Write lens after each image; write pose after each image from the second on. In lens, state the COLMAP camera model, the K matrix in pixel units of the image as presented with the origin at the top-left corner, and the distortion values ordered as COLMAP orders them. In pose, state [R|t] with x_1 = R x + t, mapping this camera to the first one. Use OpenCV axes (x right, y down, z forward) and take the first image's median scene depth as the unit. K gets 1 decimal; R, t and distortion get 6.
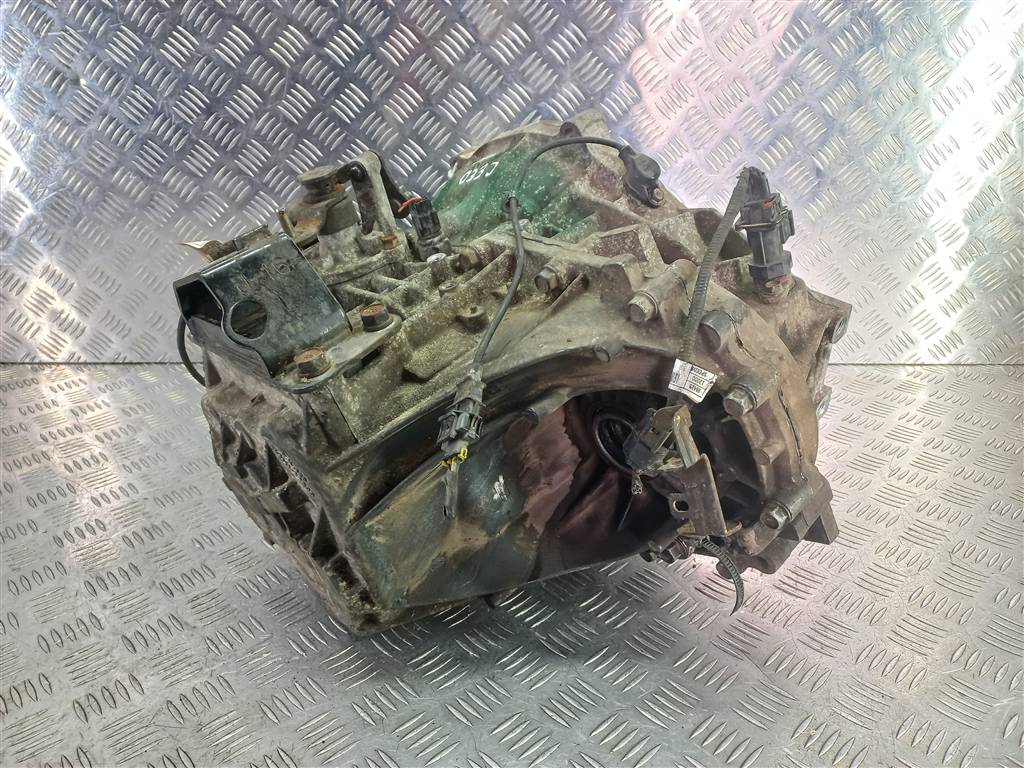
lens RADIAL K [[742.0, 0, 512.0], [0, 742.0, 384.0], [0, 0, 1]] dist [-0.007135, 0.032672]
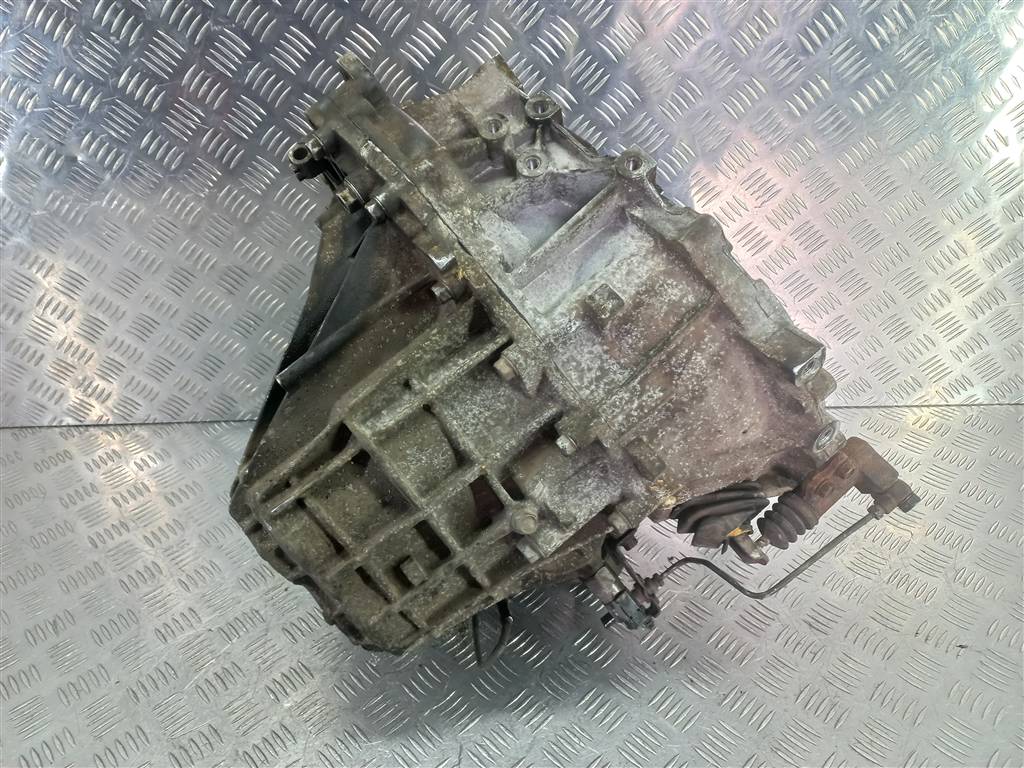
lens RADIAL K [[742.0, 0, 512.0], [0, 742.0, 384.0], [0, 0, 1]] dist [-0.007135, 0.032672]
pose [[0.999418, -0.034112, -0.000555, -0.062862], [0.033626, 0.982188, 0.184869, -0.291244], [-0.005761, -0.184780, 0.982763, 0.062996]]
